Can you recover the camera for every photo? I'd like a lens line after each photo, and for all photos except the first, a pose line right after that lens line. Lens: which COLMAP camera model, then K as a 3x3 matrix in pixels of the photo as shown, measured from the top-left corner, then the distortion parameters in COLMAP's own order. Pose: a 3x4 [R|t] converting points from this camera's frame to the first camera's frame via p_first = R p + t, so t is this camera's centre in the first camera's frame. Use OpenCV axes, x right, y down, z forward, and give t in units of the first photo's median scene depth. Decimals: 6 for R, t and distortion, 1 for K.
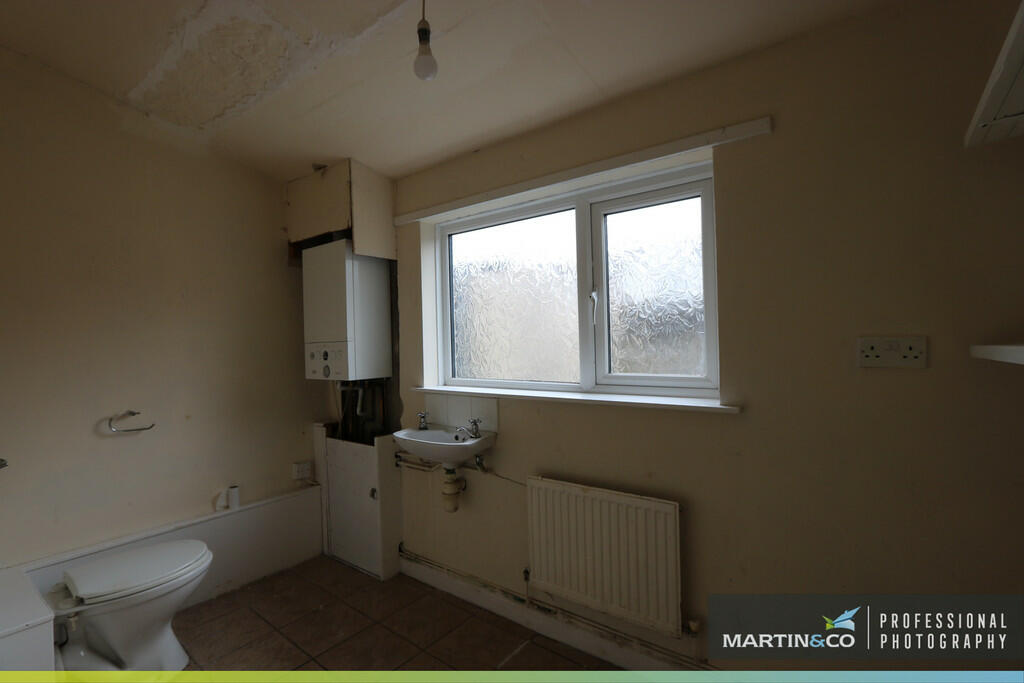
lens RADIAL K [[478.8, 0, 502.2], [0, 478.8, 341.3], [0, 0, 1]] dist [-0.002128, -0.000042]
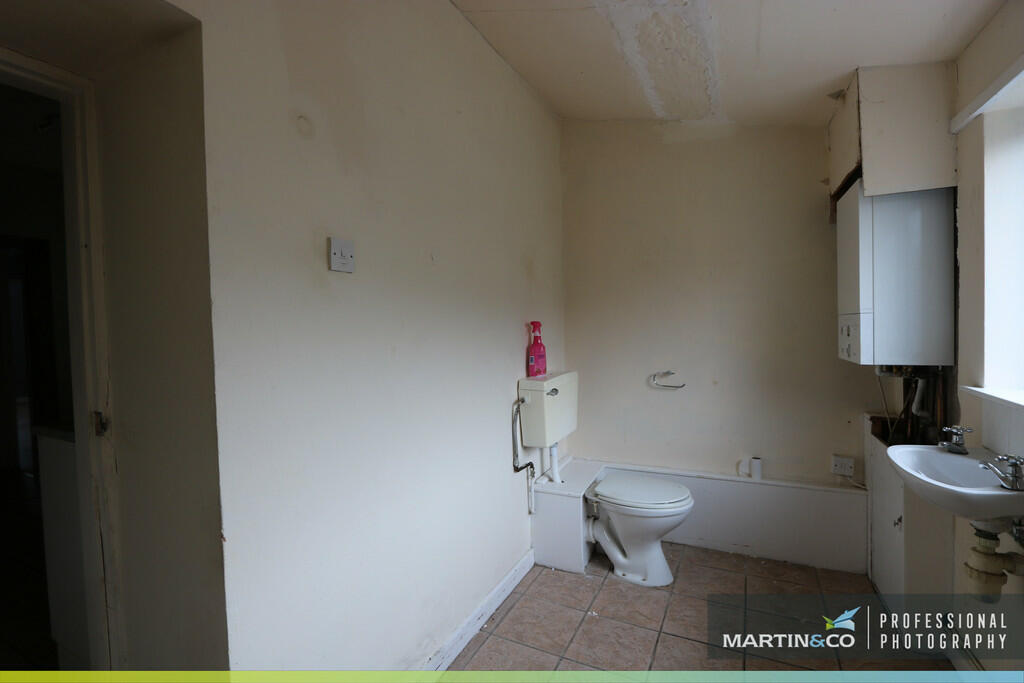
lens RADIAL K [[478.8, 0, 502.2], [0, 478.8, 341.3], [0, 0, 1]] dist [-0.002128, -0.000042]
pose [[0.200937, 0.051743, -0.978237, 0.312688], [0.022027, 0.998113, 0.057319, -0.011878], [0.979357, -0.033065, 0.199418, 0.285713]]
